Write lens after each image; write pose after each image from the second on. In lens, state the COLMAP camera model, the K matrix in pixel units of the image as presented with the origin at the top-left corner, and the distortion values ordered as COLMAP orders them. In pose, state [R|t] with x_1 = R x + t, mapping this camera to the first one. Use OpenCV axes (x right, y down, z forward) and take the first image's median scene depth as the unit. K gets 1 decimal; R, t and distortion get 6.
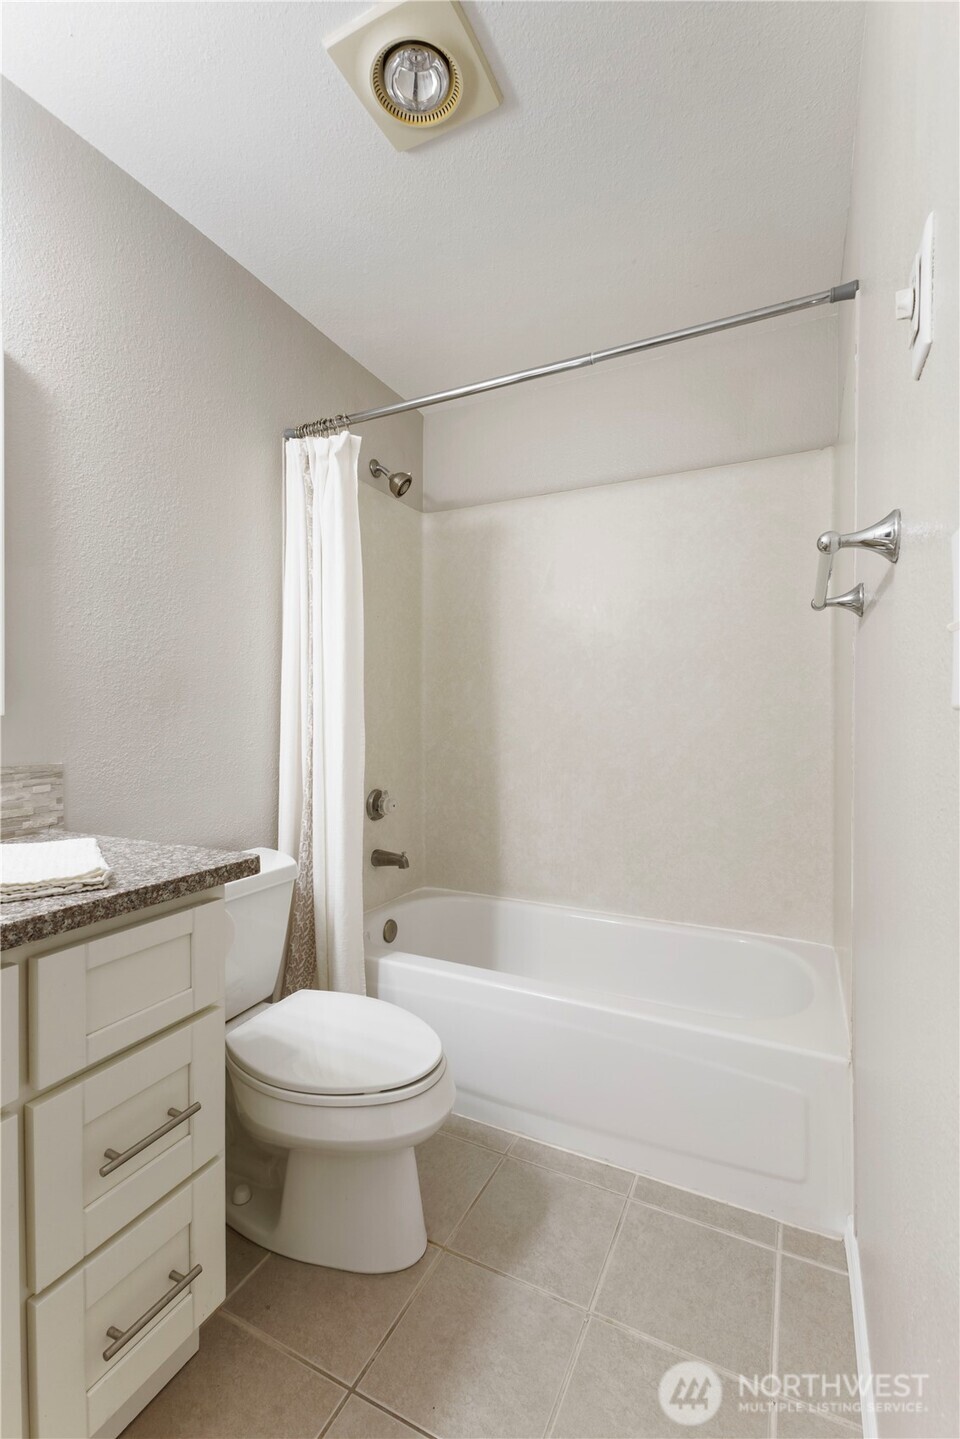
lens RADIAL K [[632.8, 0, 476.3], [0, 632.8, 719.6], [0, 0, 1]] dist [0.012680, -0.004090]
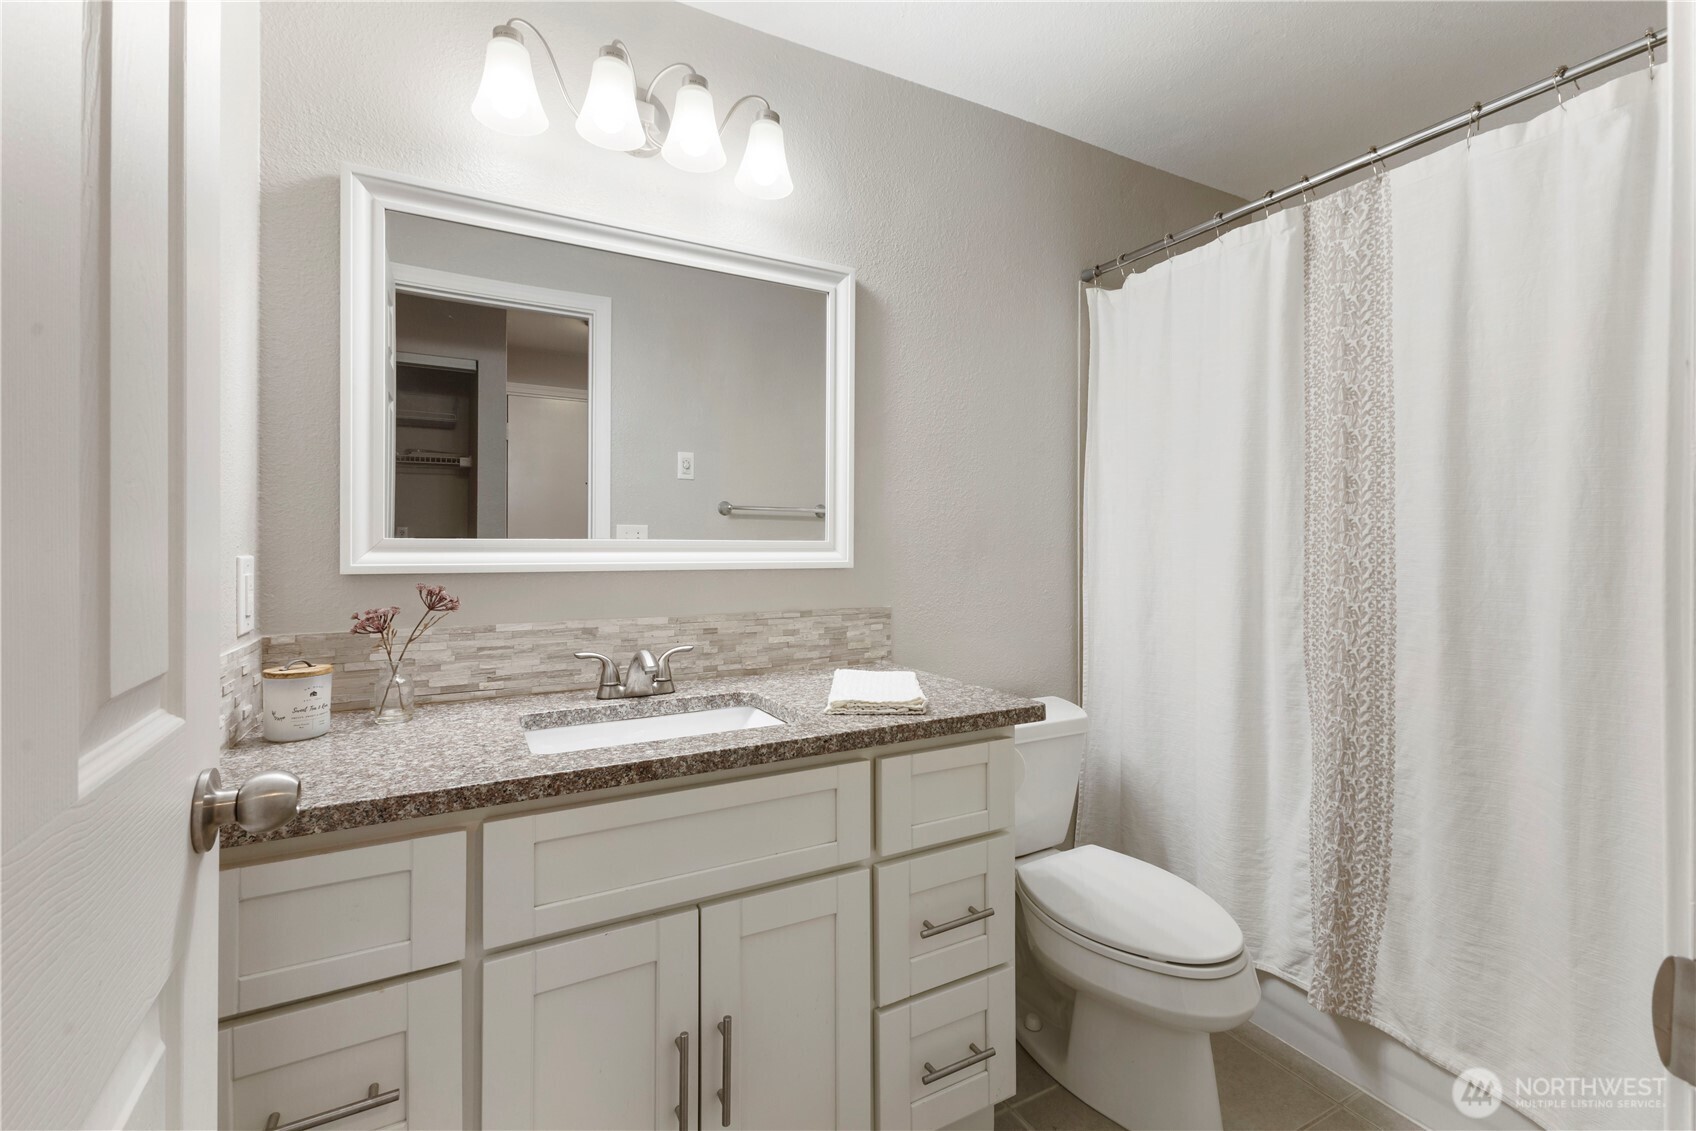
lens RADIAL K [[745.8, 0, 853.1], [0, 745.8, 544.1], [0, 0, 1]] dist [0.012680, -0.004090]
pose [[0.819496, 0.003478, -0.573074, 0.132984], [-0.006051, 0.999978, -0.002584, -0.060471], [0.573052, 0.005586, 0.819500, -0.264301]]
